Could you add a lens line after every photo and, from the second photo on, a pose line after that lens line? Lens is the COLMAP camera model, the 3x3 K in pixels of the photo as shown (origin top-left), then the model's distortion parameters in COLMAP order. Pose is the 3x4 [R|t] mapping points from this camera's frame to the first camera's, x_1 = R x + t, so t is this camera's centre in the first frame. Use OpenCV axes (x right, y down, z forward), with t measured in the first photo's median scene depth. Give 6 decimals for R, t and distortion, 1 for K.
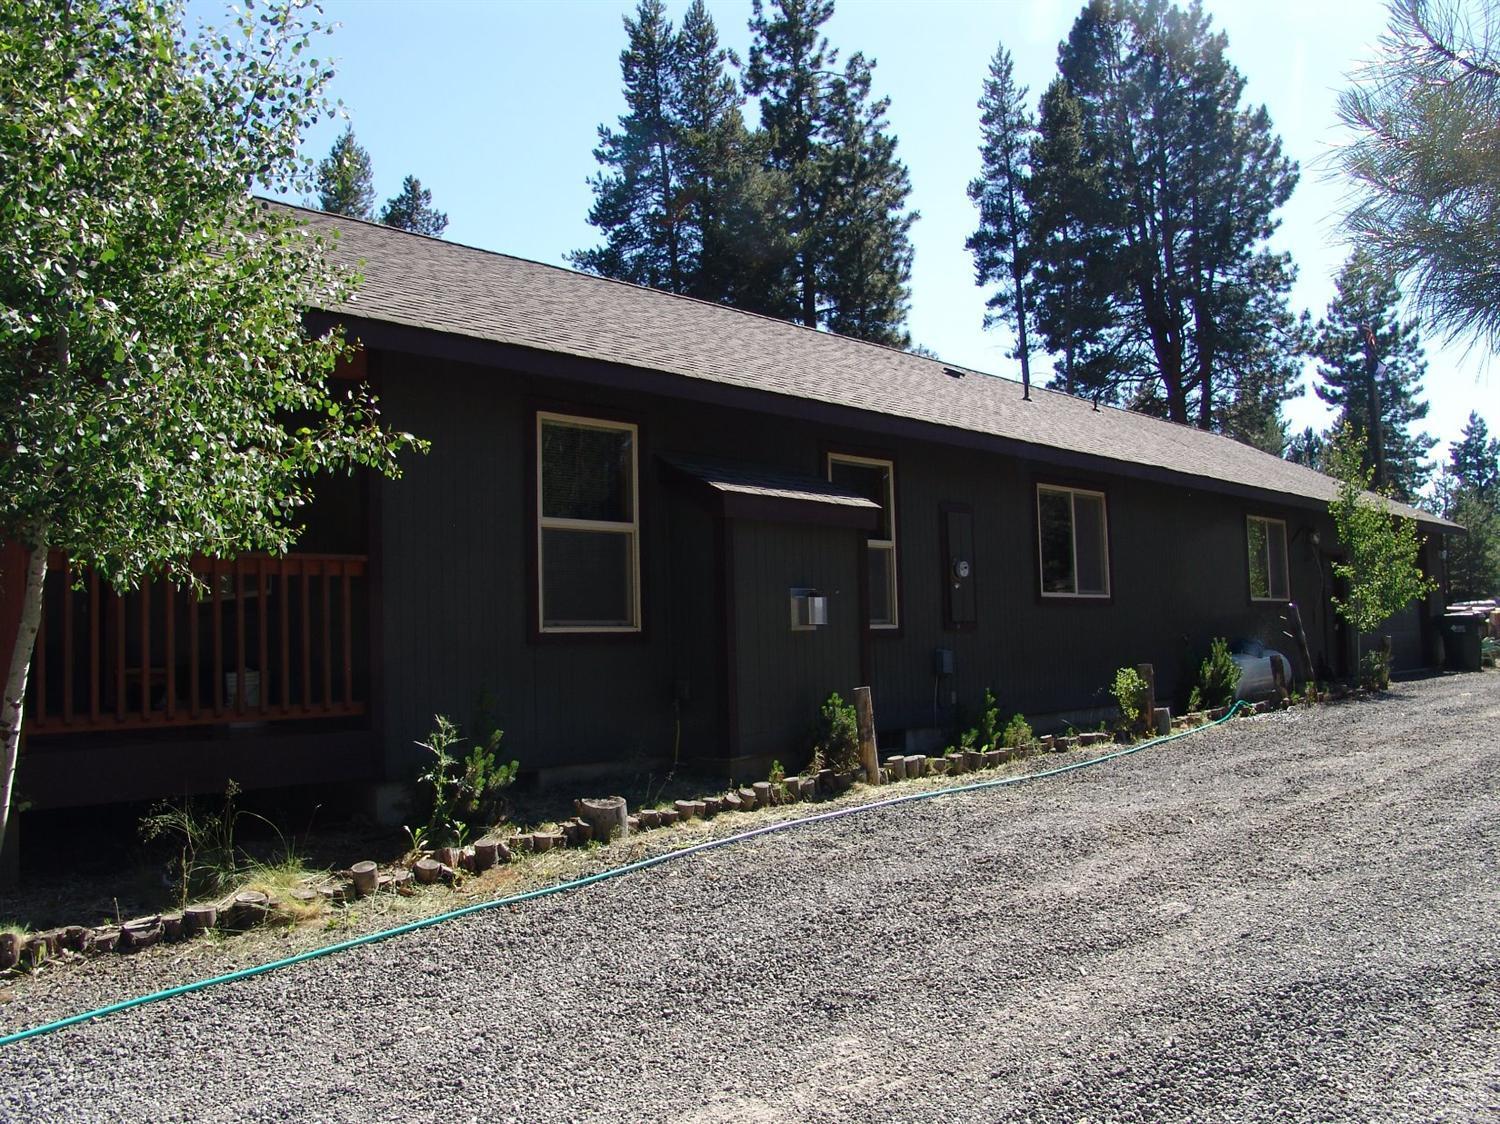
lens RADIAL K [[1238.0, 0, 749.9], [0, 1238.0, 605.1], [0, 0, 1]] dist [-0.297643, 0.113633]
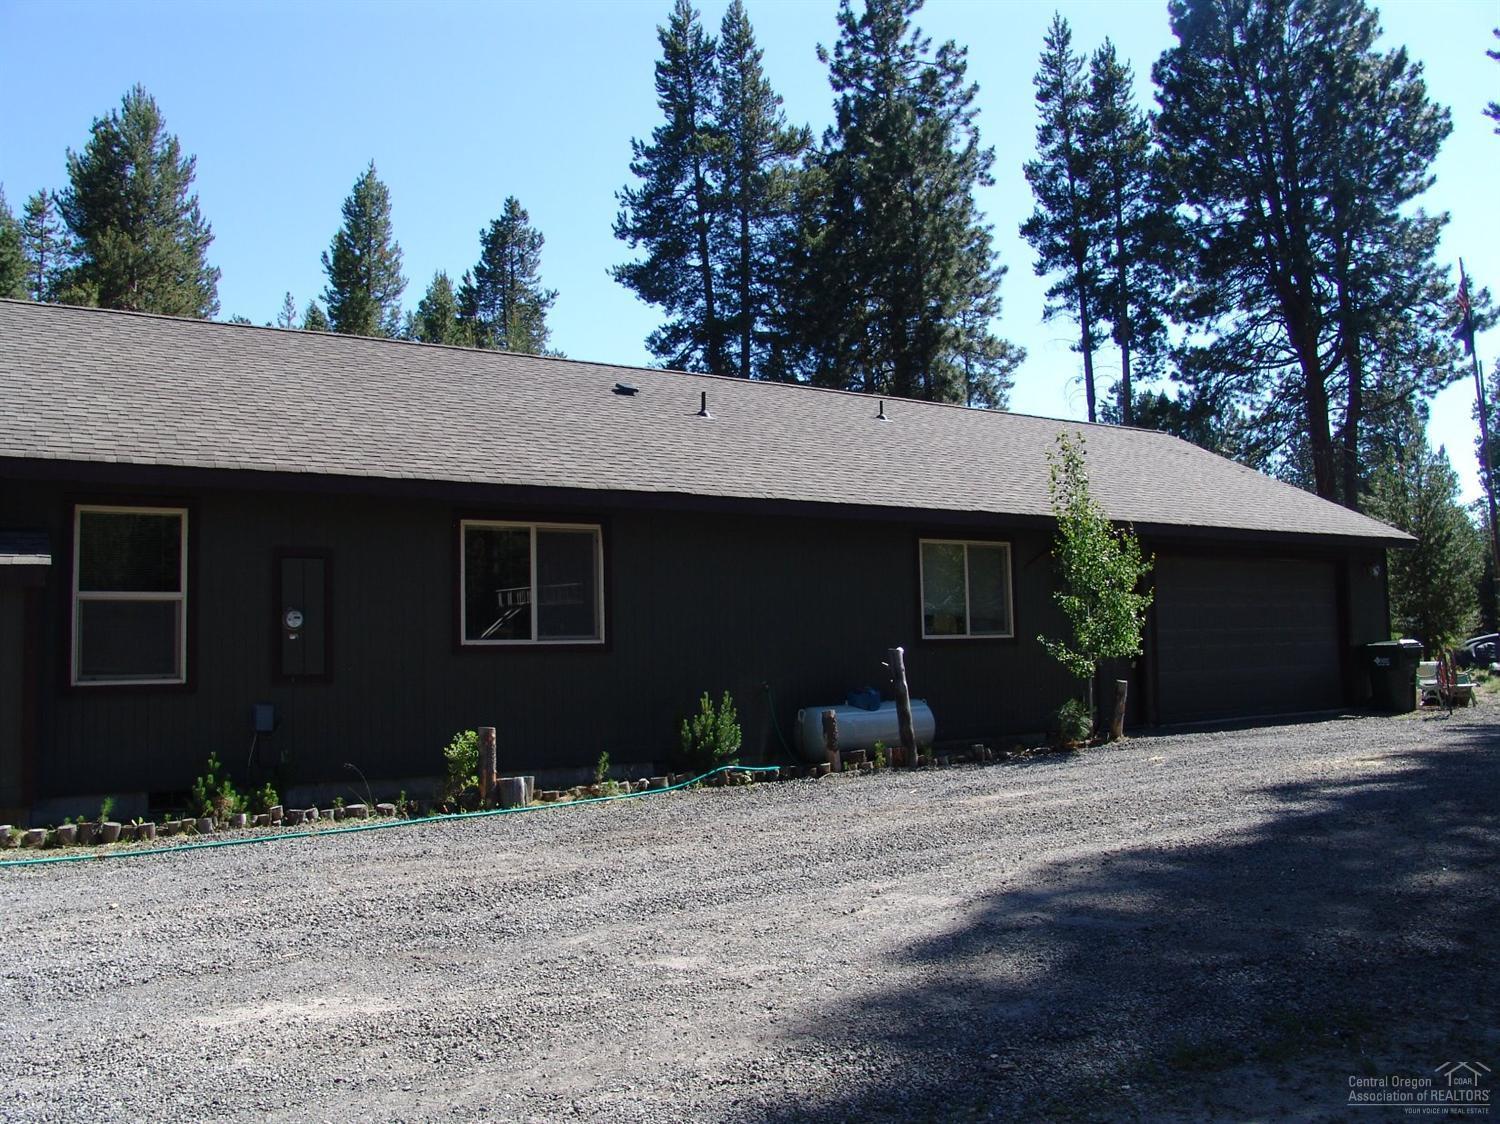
lens RADIAL K [[1191.5, 0, 750.0], [0, 1191.5, 562.0], [0, 0, 1]] dist [-0.240924, 0.100803]
pose [[0.965687, 0.000723, -0.259709, 0.208485], [-0.007577, 0.999649, -0.025392, -0.015020], [0.259600, 0.026488, 0.965353, 0.064636]]
